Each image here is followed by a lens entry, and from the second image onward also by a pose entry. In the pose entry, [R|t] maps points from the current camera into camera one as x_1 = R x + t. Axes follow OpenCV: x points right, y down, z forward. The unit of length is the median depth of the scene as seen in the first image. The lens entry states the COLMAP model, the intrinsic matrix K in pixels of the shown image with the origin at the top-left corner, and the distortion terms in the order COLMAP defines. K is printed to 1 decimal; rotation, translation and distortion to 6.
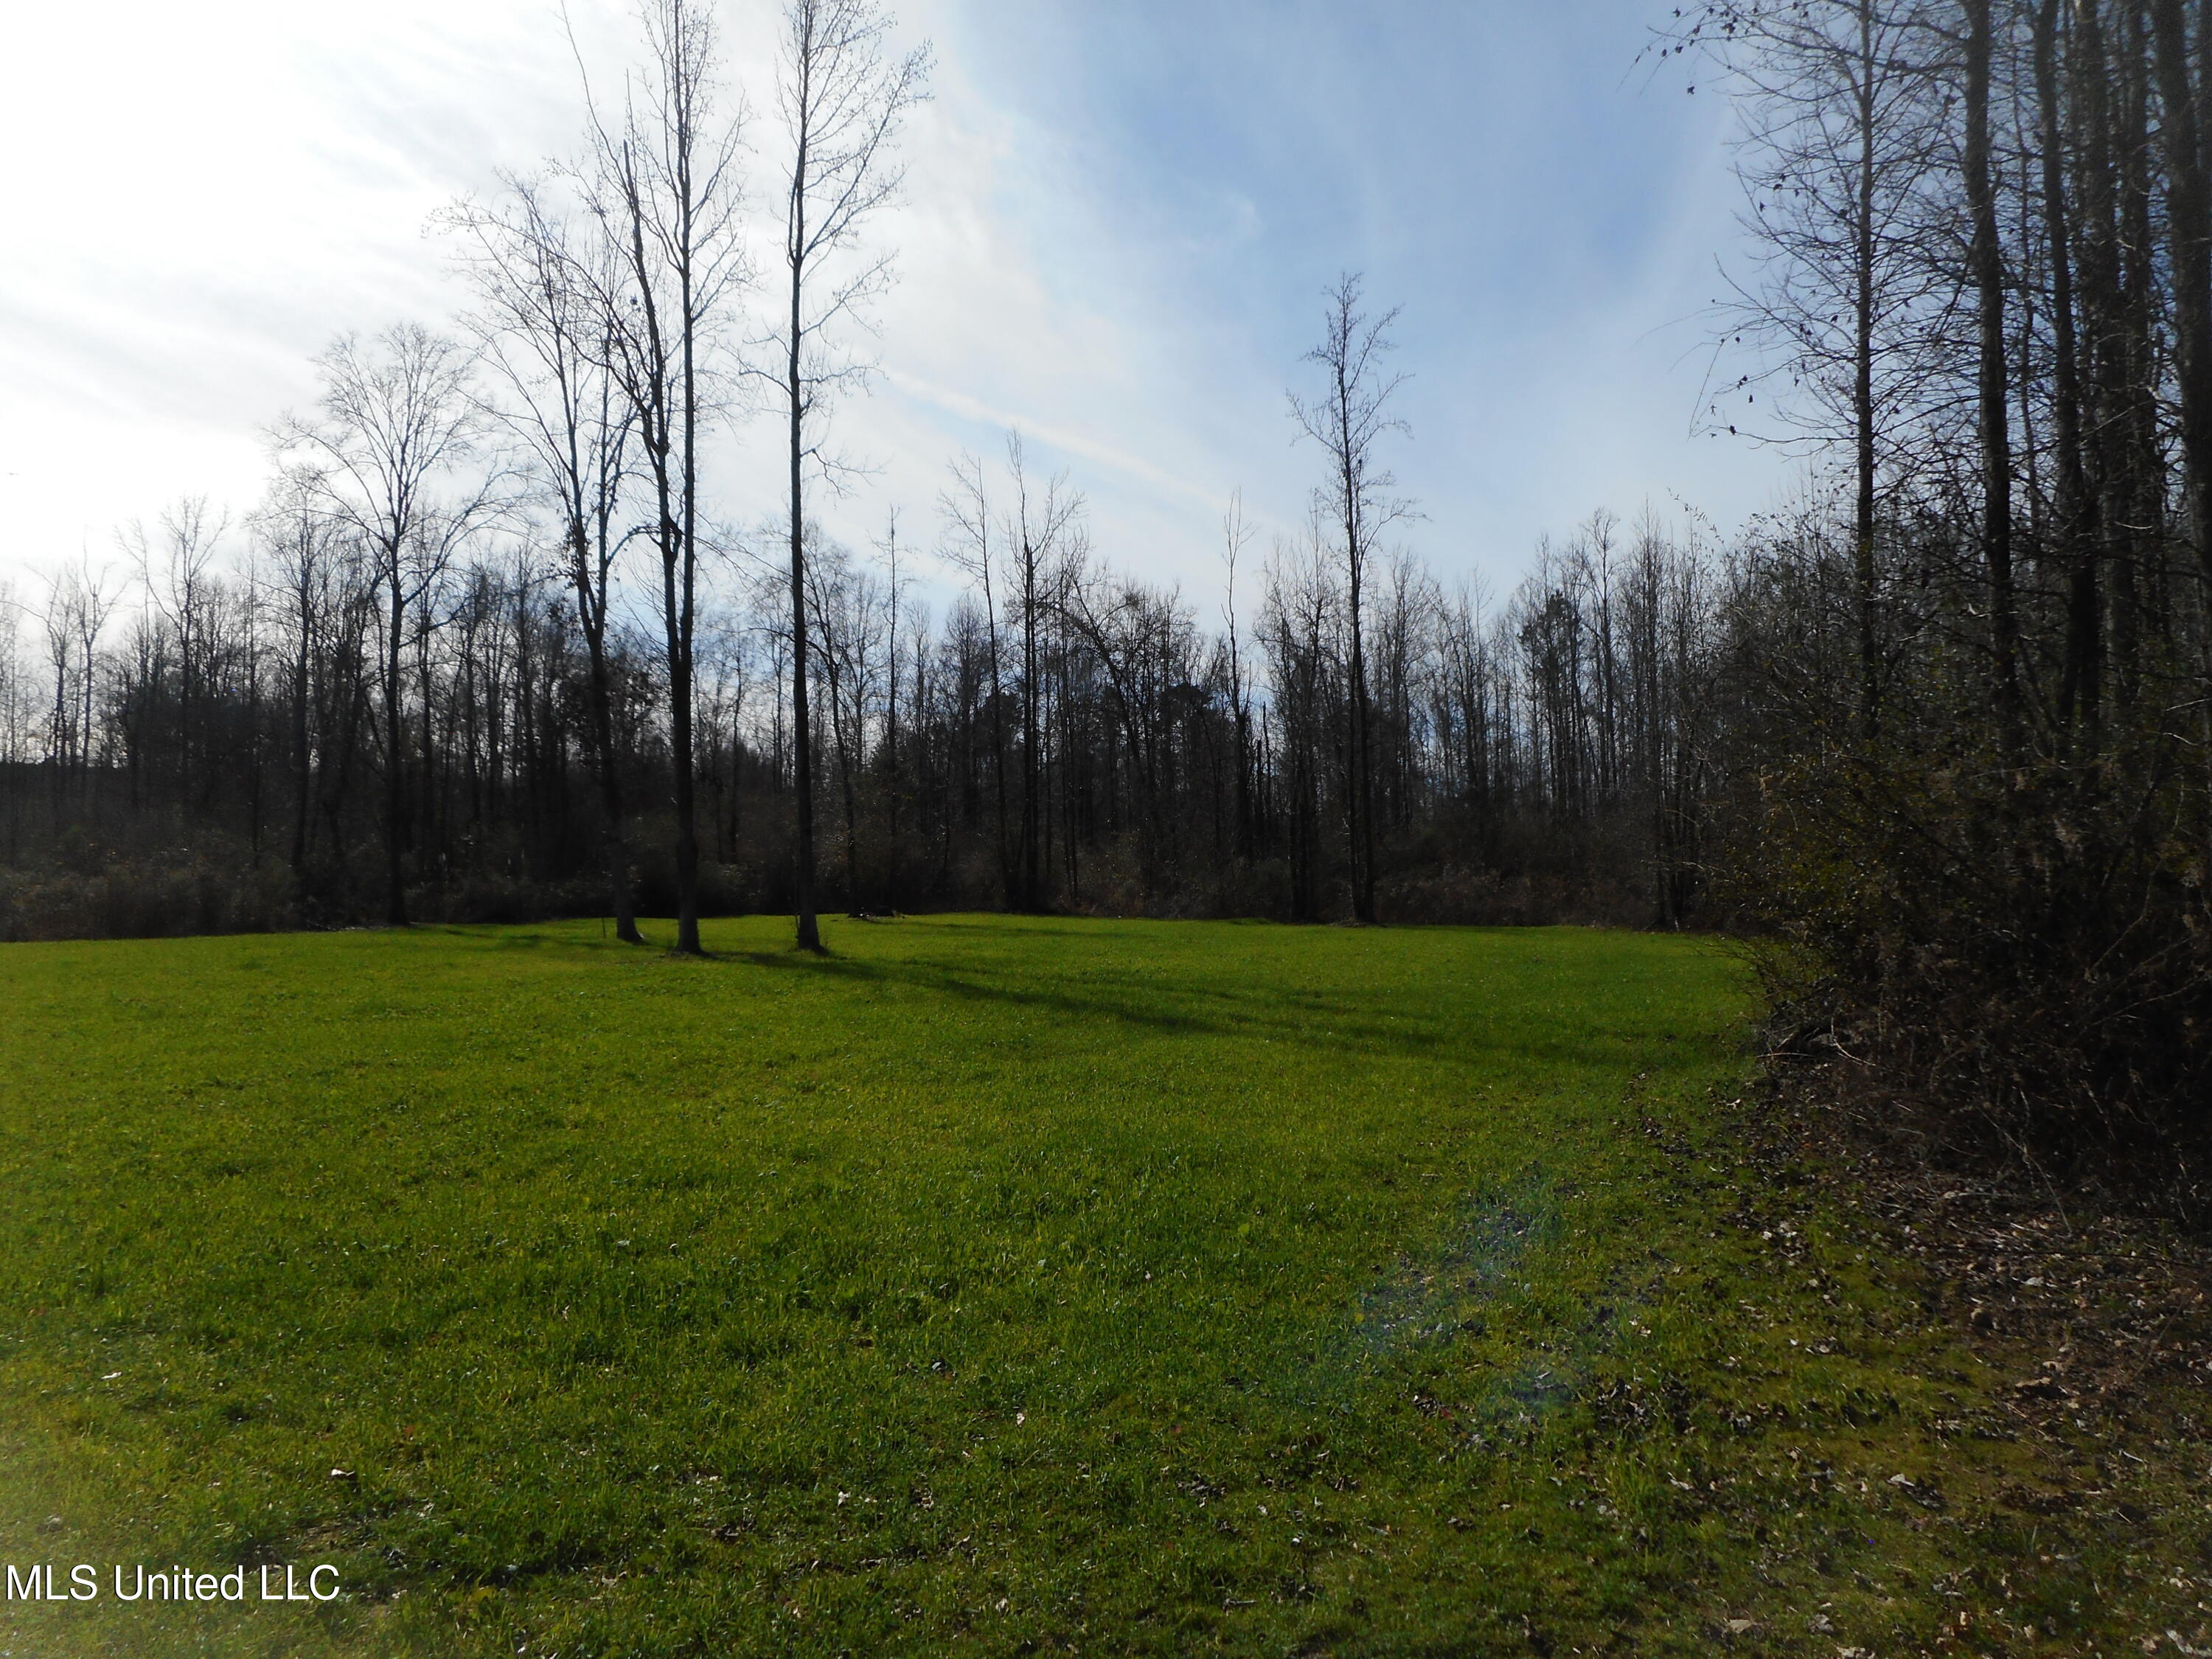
lens RADIAL K [[1706.5, 0, 1106.4], [0, 1706.5, 828.3], [0, 0, 1]] dist [0.026885, -0.001095]
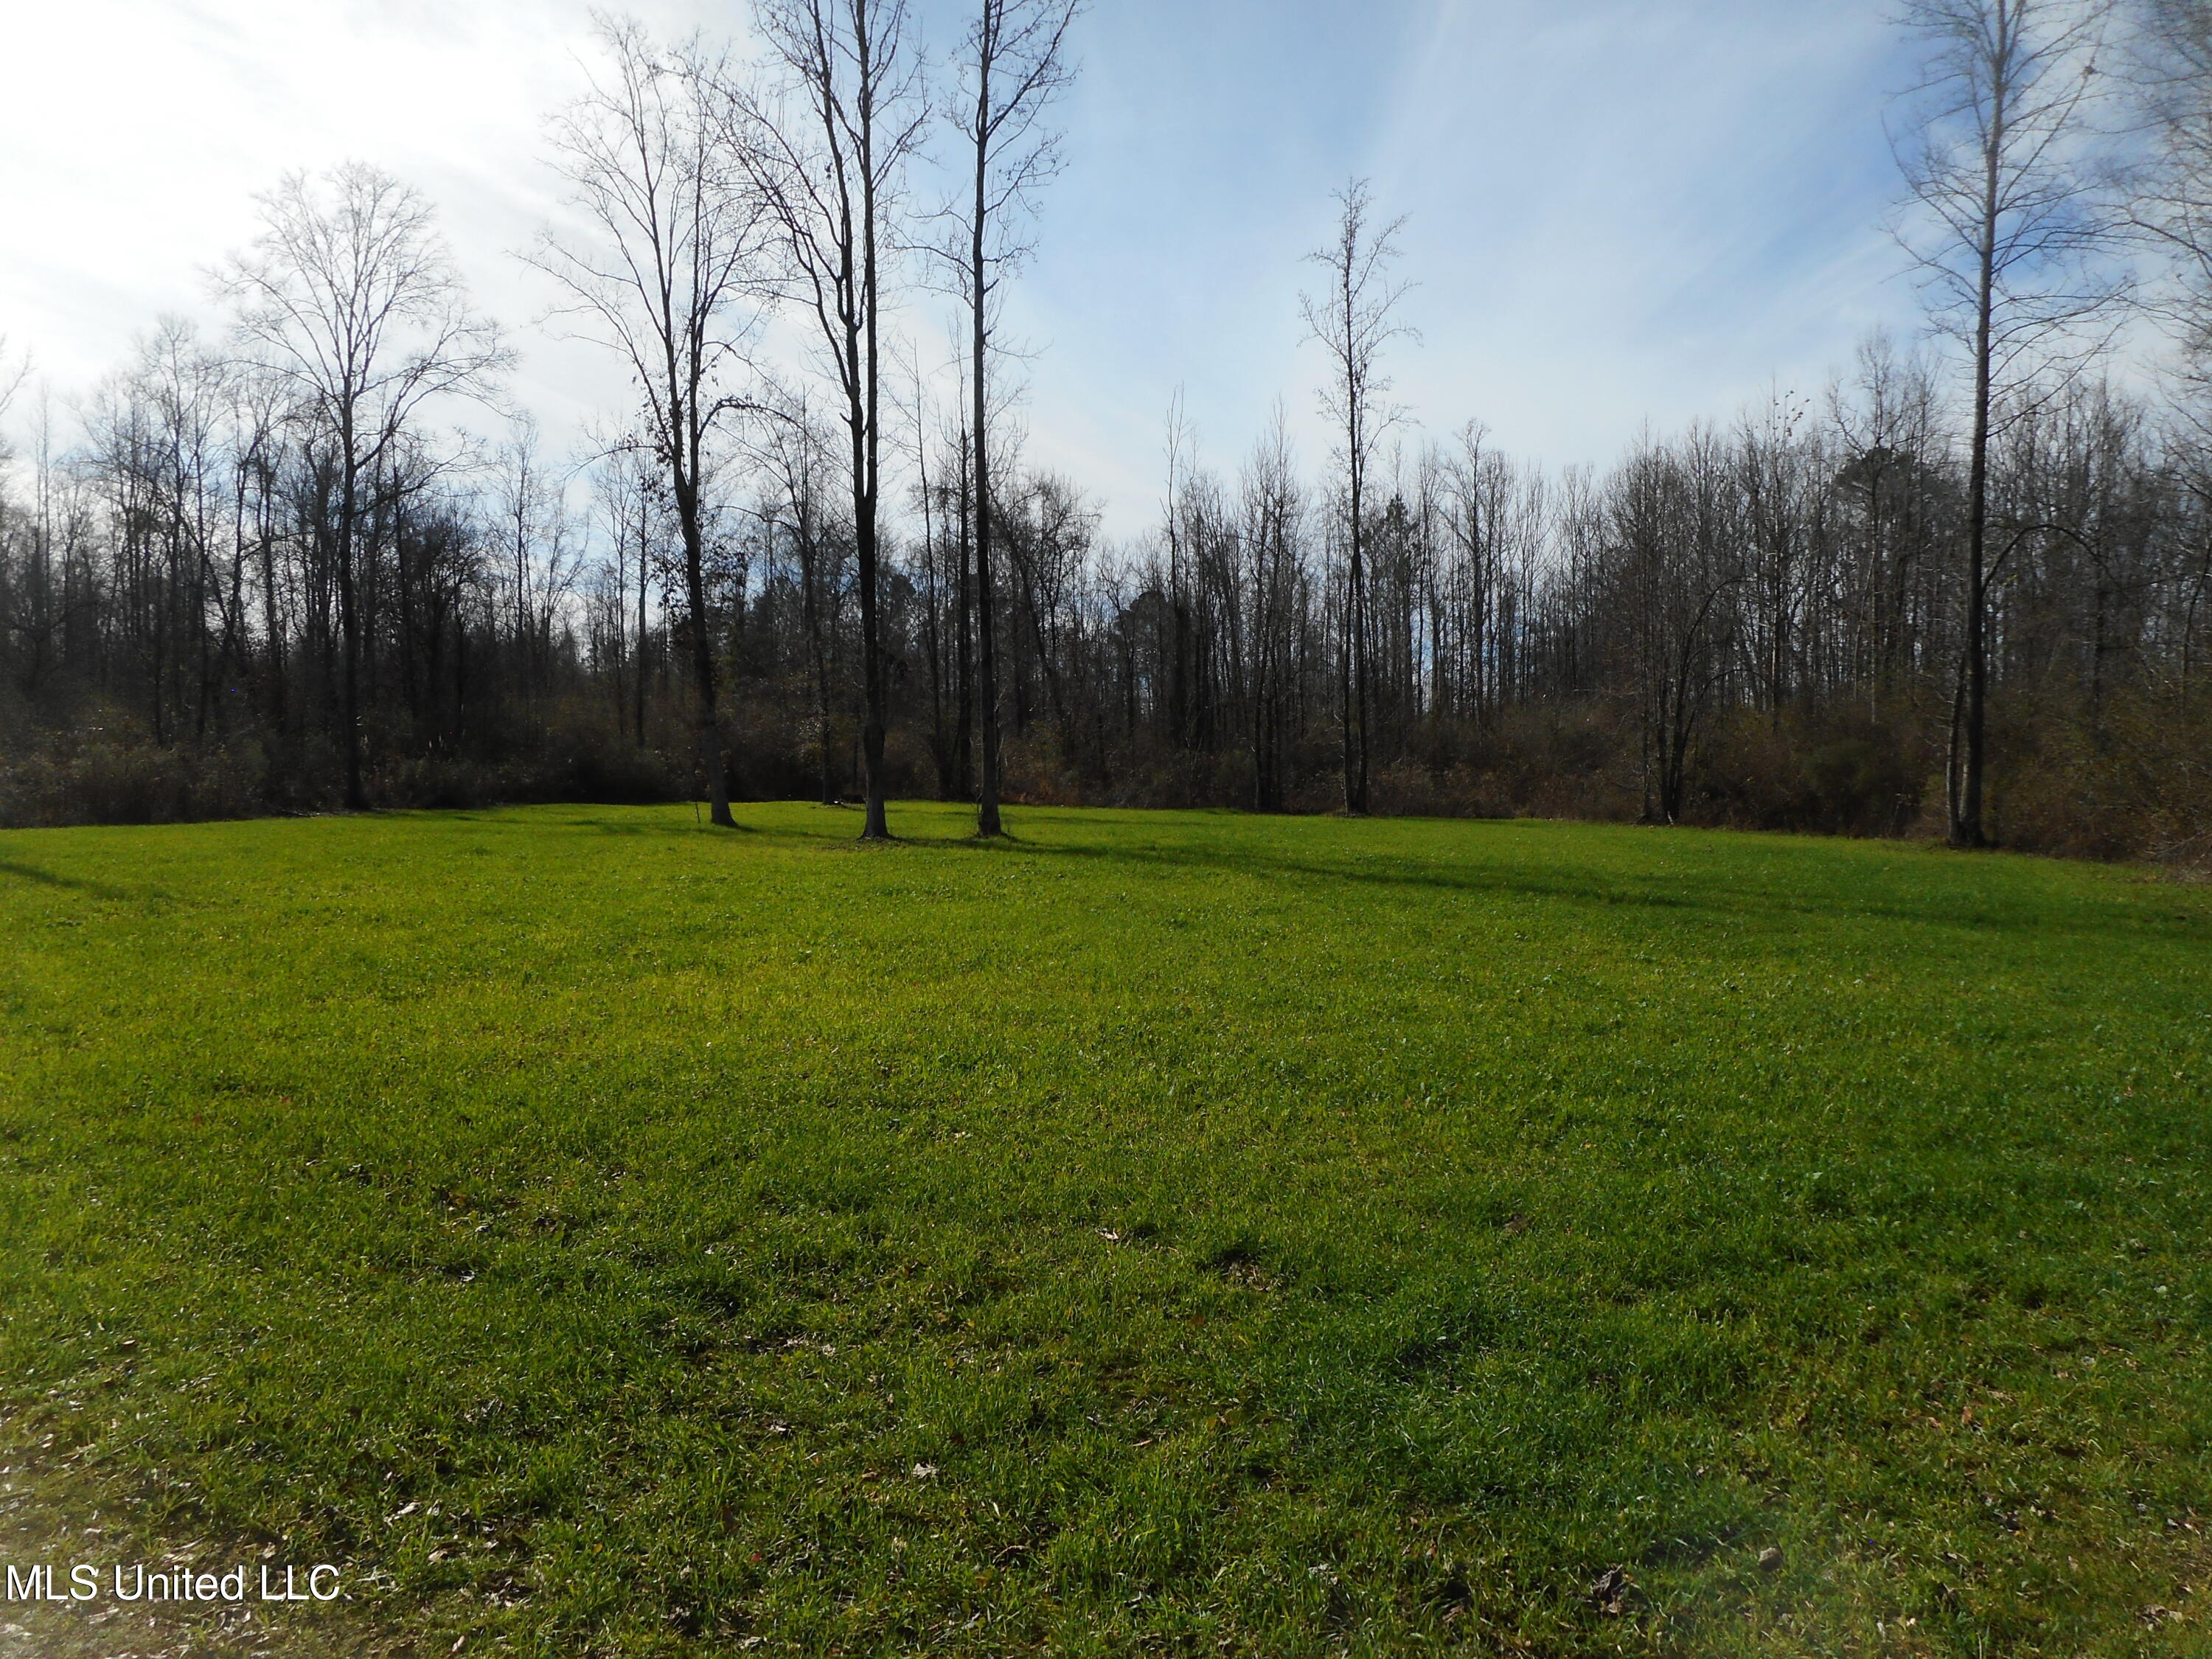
lens RADIAL K [[1706.5, 0, 1095.7], [0, 1706.5, 822.0], [0, 0, 1]] dist [0.026885, -0.001095]
pose [[0.984305, 0.000877, 0.176476, -0.193349], [-0.011274, 0.998258, 0.057921, 0.002902], [-0.176118, -0.059001, 0.982599, -0.002829]]
